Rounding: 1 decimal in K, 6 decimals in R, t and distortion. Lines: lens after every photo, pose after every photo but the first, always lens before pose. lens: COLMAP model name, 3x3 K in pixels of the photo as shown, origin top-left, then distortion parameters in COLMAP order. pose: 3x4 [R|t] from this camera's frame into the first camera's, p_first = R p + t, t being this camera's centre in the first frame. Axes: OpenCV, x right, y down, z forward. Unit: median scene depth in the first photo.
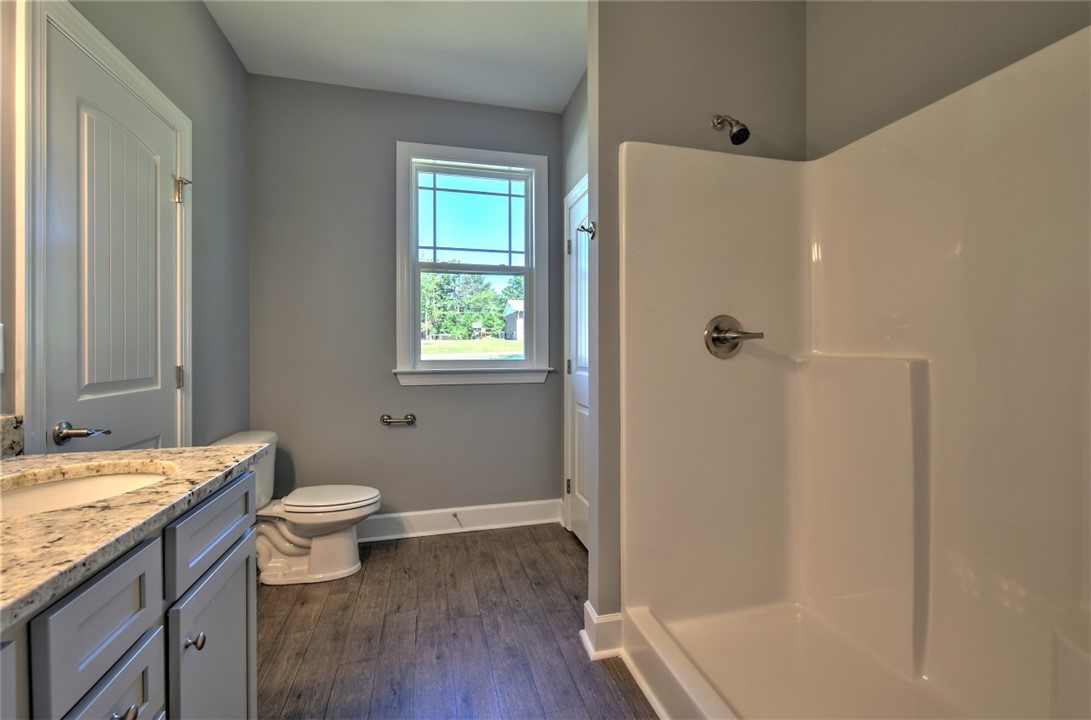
lens RADIAL K [[480.3, 0, 559.1], [0, 480.3, 349.7], [0, 0, 1]] dist [0.002962, -0.000726]
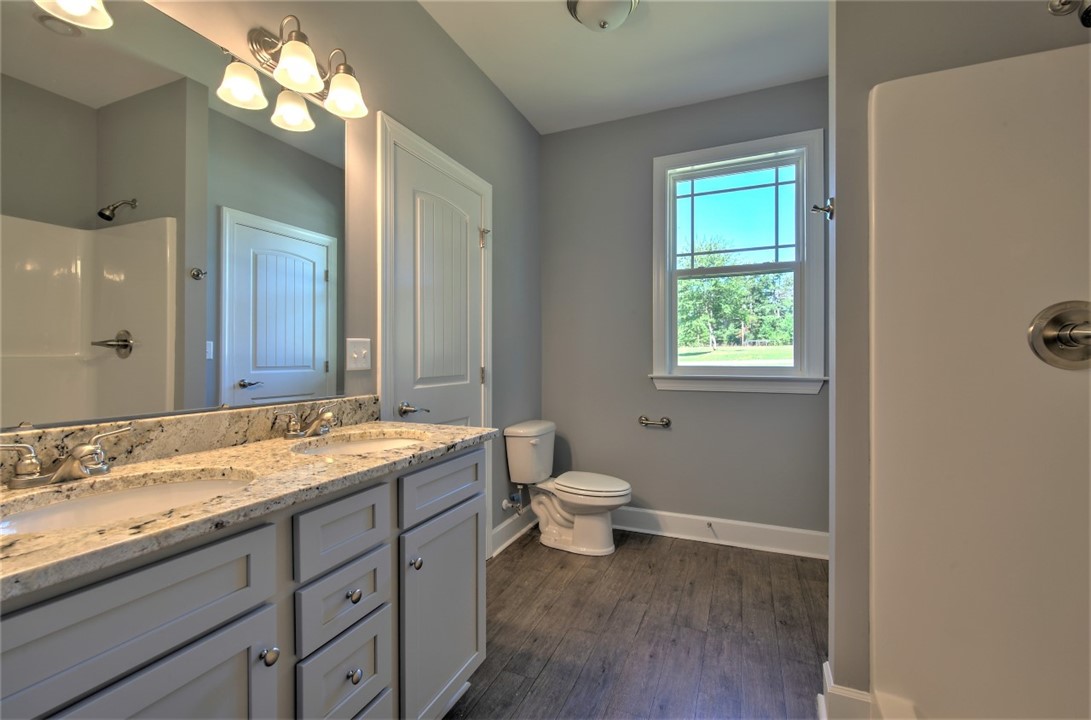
lens RADIAL K [[465.2, 0, 547.5], [0, 465.2, 357.0], [0, 0, 1]] dist [0.004056, -0.003677]
pose [[0.781946, 0.002275, -0.623342, 0.148749], [-0.000905, 0.999996, 0.002515, 0.001272], [0.623346, -0.001403, 0.781945, 0.068692]]
